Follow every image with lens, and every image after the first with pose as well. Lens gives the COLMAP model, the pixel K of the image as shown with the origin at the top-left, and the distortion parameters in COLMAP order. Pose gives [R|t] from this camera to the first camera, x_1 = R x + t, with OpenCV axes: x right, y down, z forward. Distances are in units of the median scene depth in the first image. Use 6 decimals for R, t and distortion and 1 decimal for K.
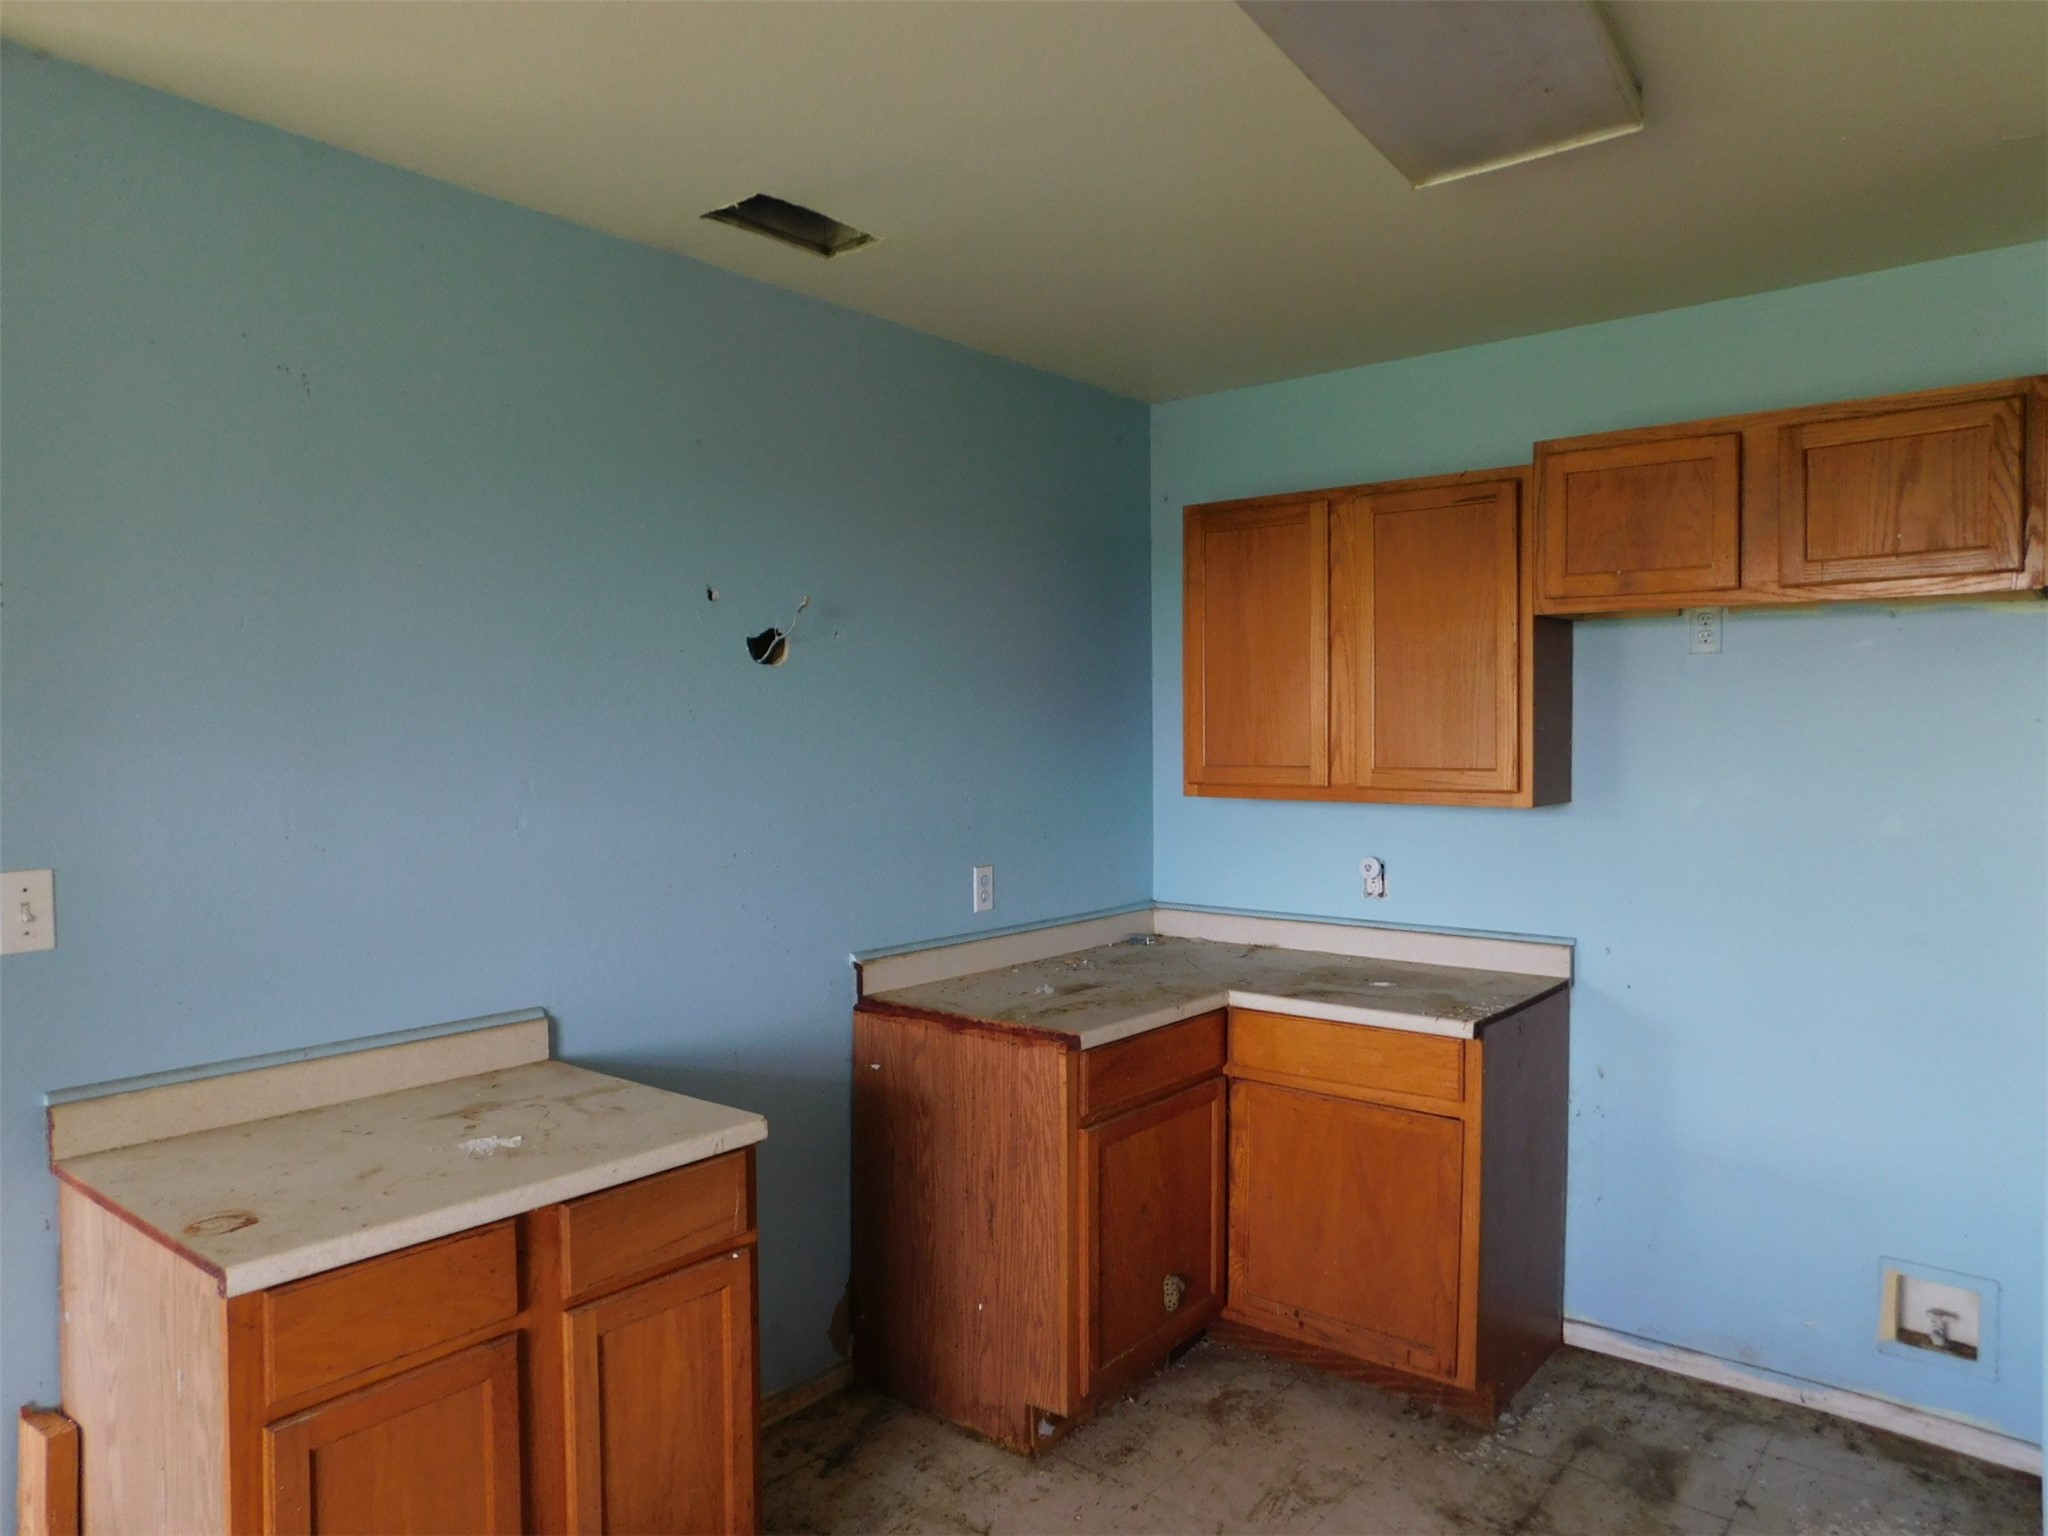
lens RADIAL K [[1348.2, 0, 1027.7], [0, 1348.2, 764.4], [0, 0, 1]] dist [-0.010184, -0.000985]
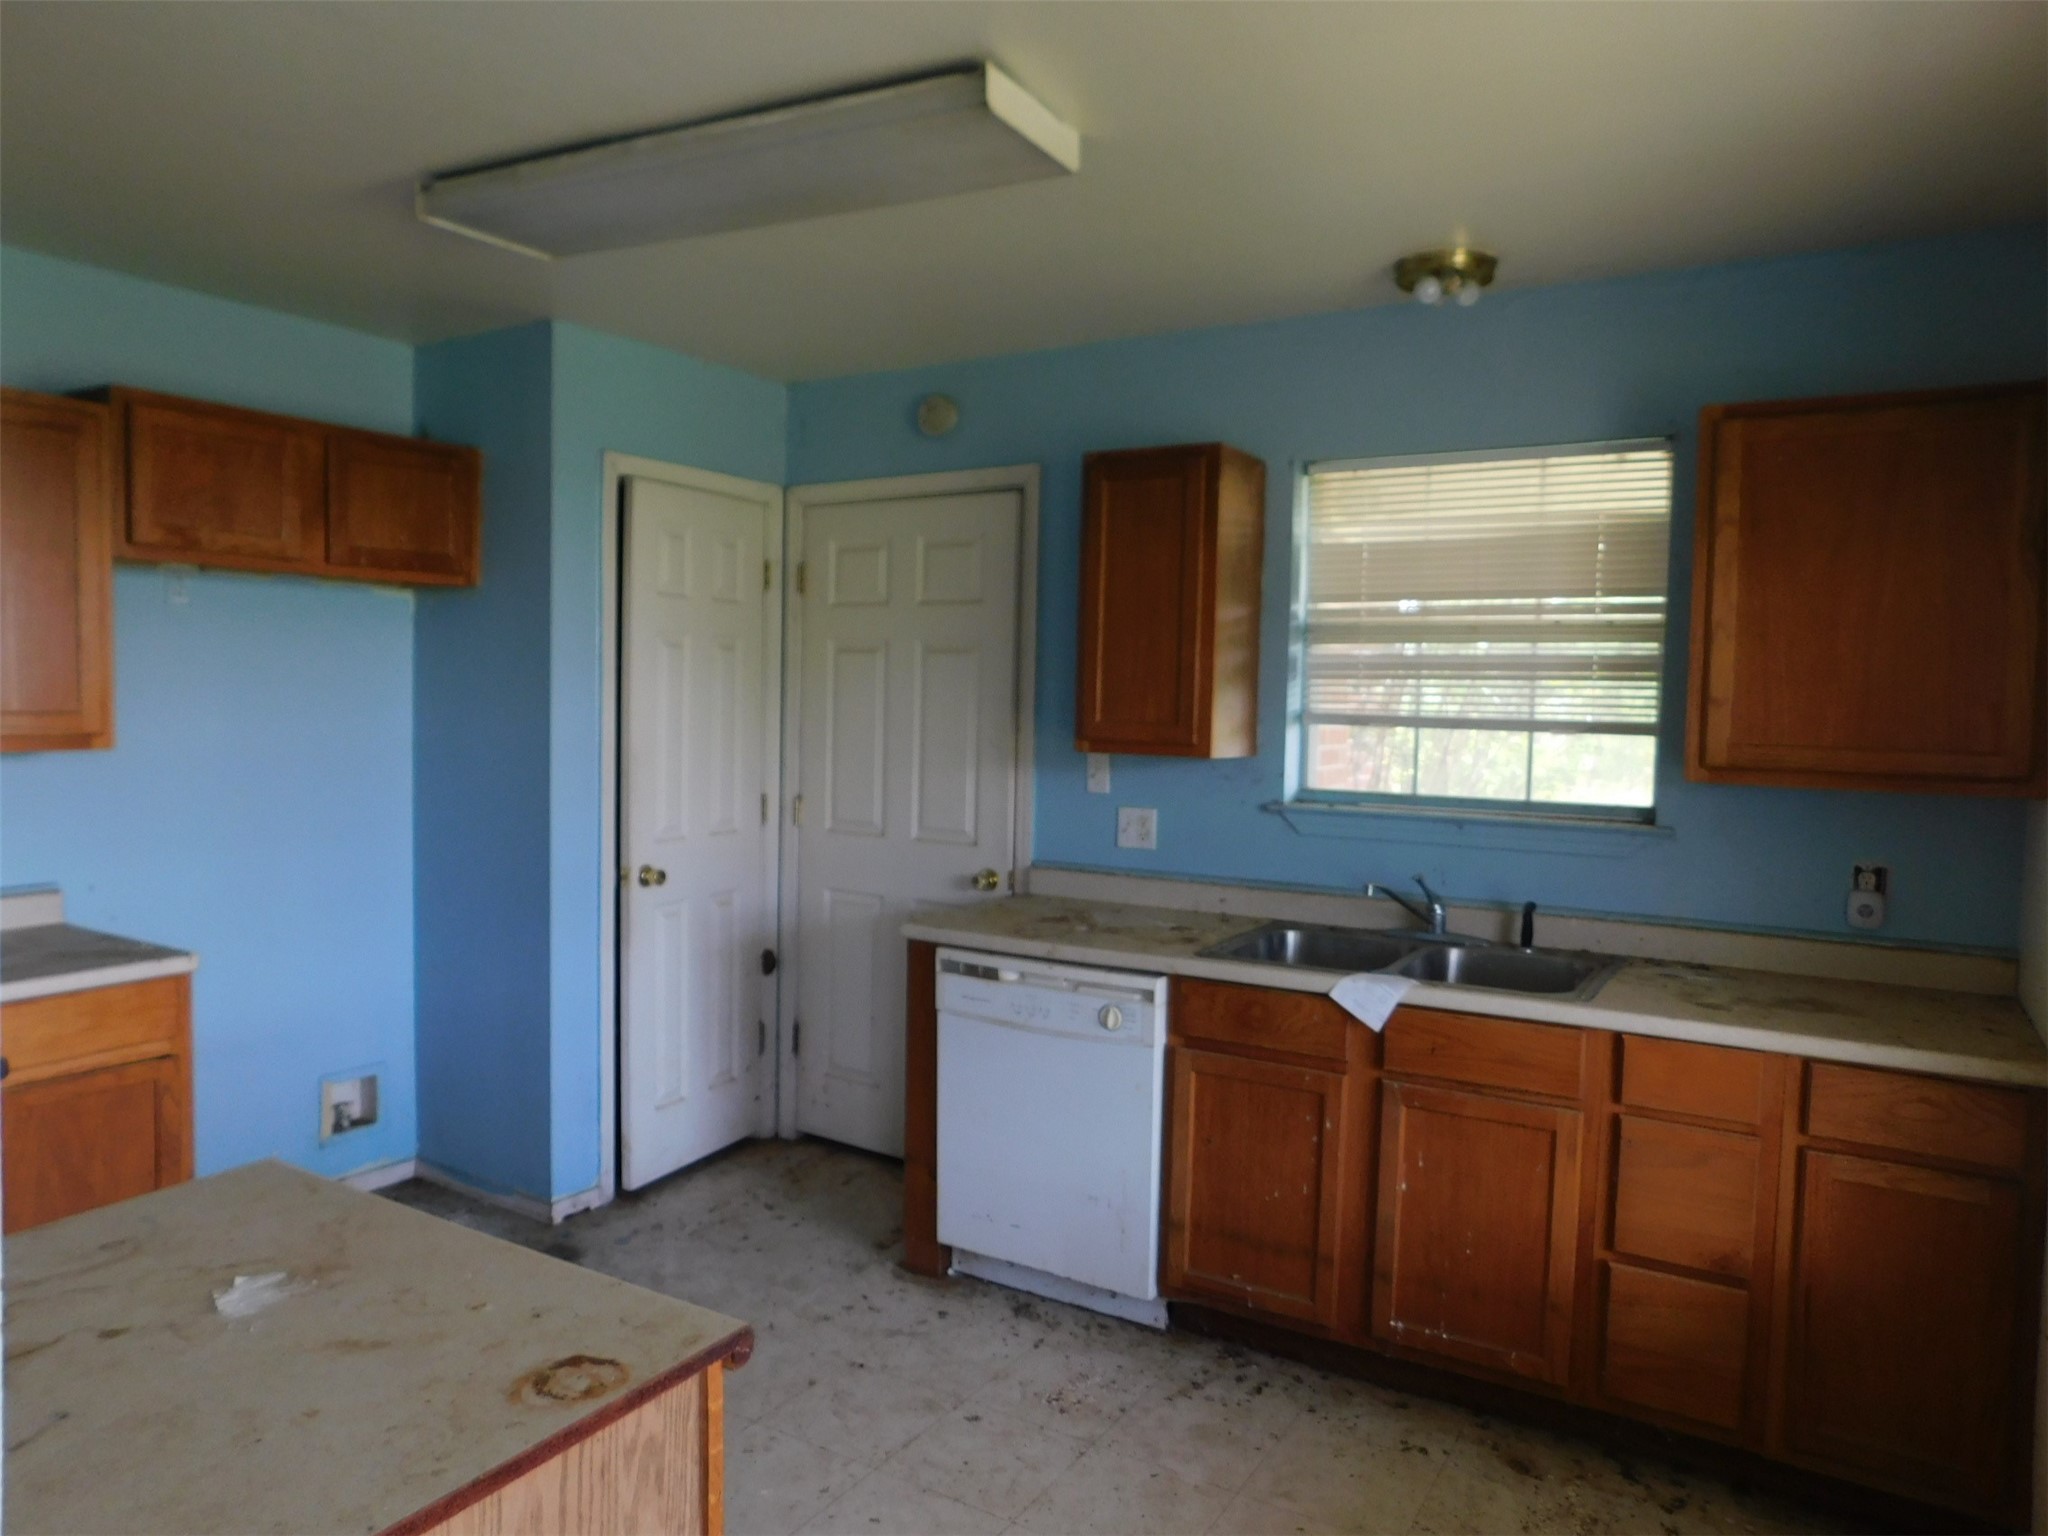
lens RADIAL K [[1348.2, 0, 1025.4], [0, 1348.2, 770.7], [0, 0, 1]] dist [-0.010184, -0.000985]
pose [[-0.151103, -0.053105, 0.987091, -1.096298], [0.004698, 0.998506, 0.054439, -0.003732], [-0.988507, 0.012863, -0.150628, 0.736476]]
